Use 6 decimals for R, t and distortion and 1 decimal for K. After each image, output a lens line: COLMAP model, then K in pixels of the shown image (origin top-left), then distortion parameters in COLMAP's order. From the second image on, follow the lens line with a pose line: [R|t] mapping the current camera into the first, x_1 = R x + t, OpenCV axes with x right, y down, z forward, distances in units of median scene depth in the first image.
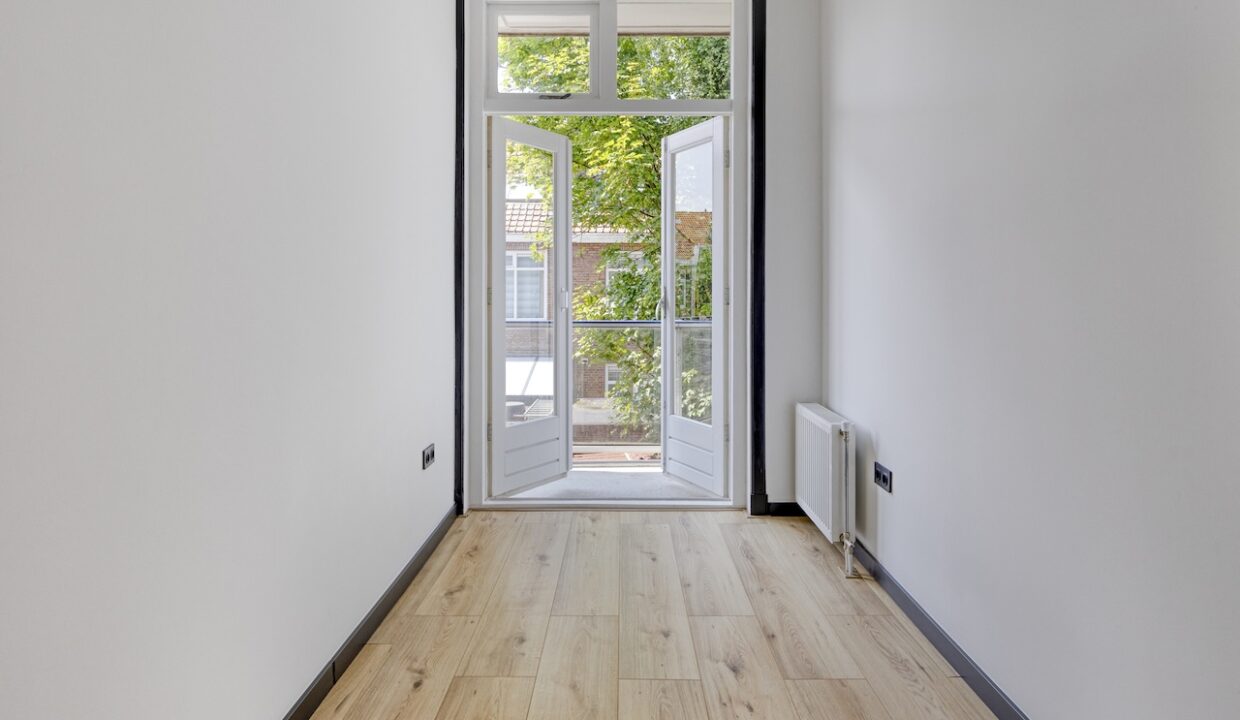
lens RADIAL K [[683.3, 0, 620.6], [0, 683.3, 297.8], [0, 0, 1]] dist [0.002617, 0.000634]
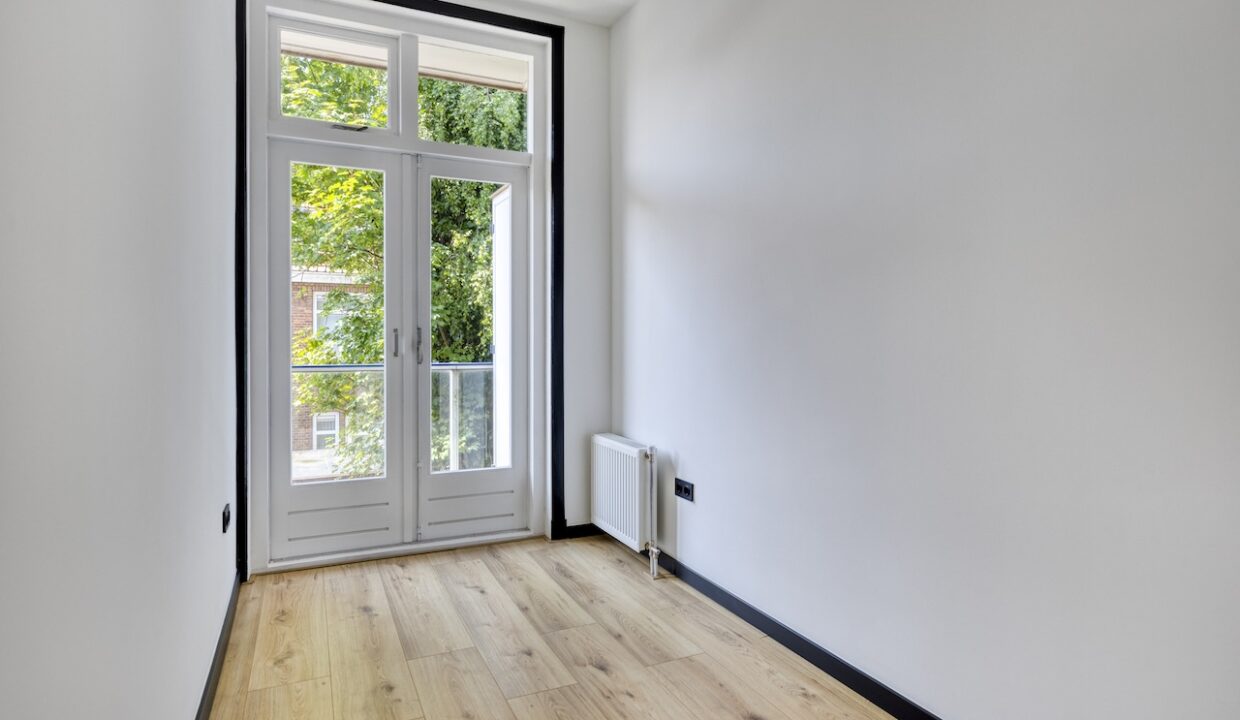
lens RADIAL K [[668.1, 0, 621.9], [0, 668.1, 344.2], [0, 0, 1]] dist [0.001148, 0.000010]
pose [[0.902567, -0.002482, 0.430543, -0.203745], [0.001656, 0.999996, 0.002294, 0.005912], [-0.430547, -0.001357, 0.902567, -0.003112]]
